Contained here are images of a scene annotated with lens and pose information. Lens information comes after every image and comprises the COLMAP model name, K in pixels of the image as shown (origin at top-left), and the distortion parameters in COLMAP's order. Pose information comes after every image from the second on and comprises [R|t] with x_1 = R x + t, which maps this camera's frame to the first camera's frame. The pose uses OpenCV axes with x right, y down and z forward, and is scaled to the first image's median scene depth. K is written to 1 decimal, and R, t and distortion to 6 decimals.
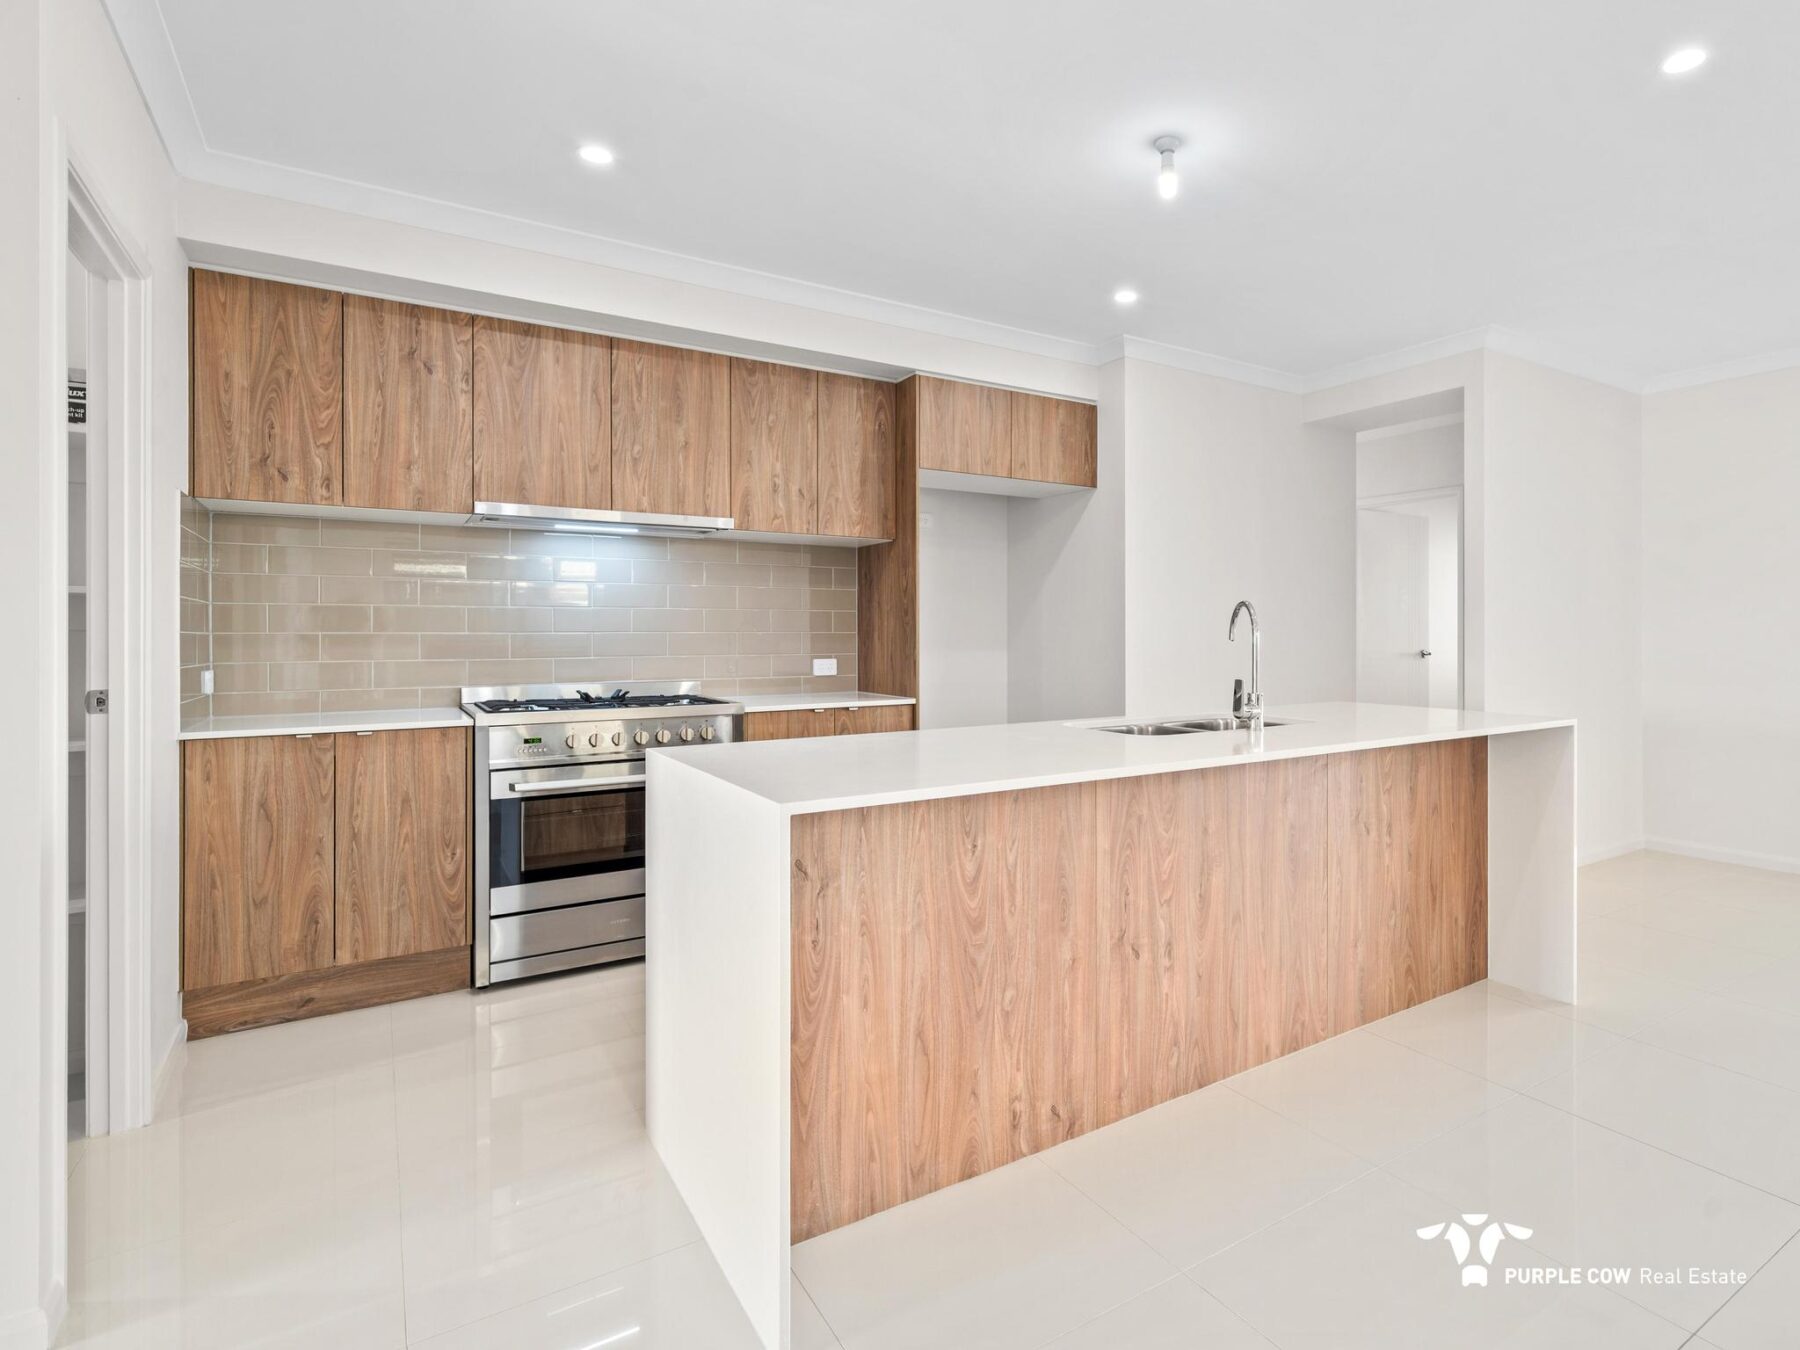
lens RADIAL K [[836.6, 0, 900.0], [0, 836.6, 675.0], [0, 0, 1]] dist [0.000980, 0.000172]
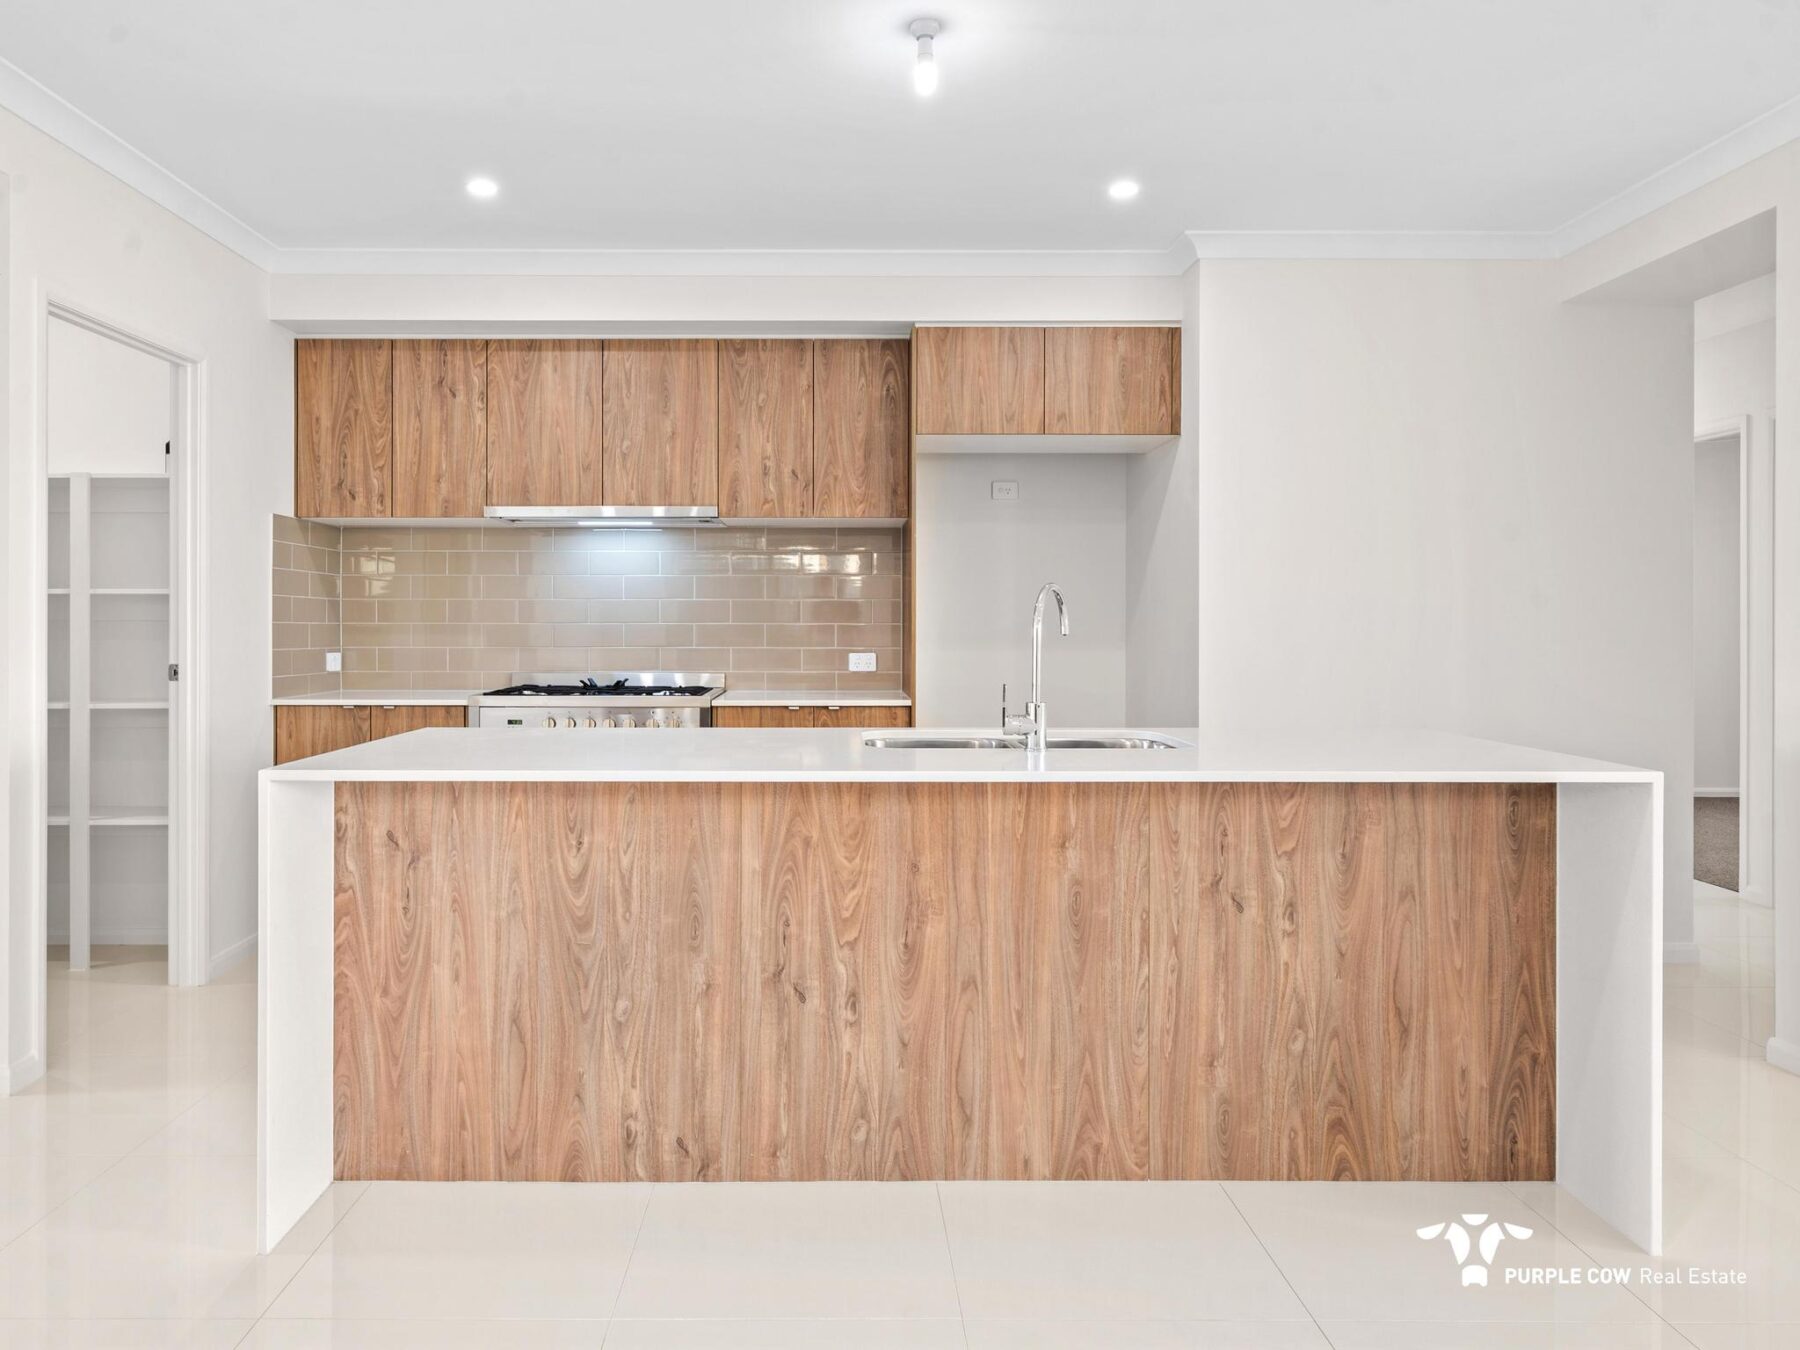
lens RADIAL K [[993.6, 0, 900.0], [0, 993.6, 678.9], [0, 0, 1]] dist [0.000032, 0.000244]
pose [[0.868429, 0.029345, -0.494945, 0.698842], [-0.027387, 0.999562, 0.011210, -0.006529], [0.495057, 0.003820, 0.868852, 0.128269]]
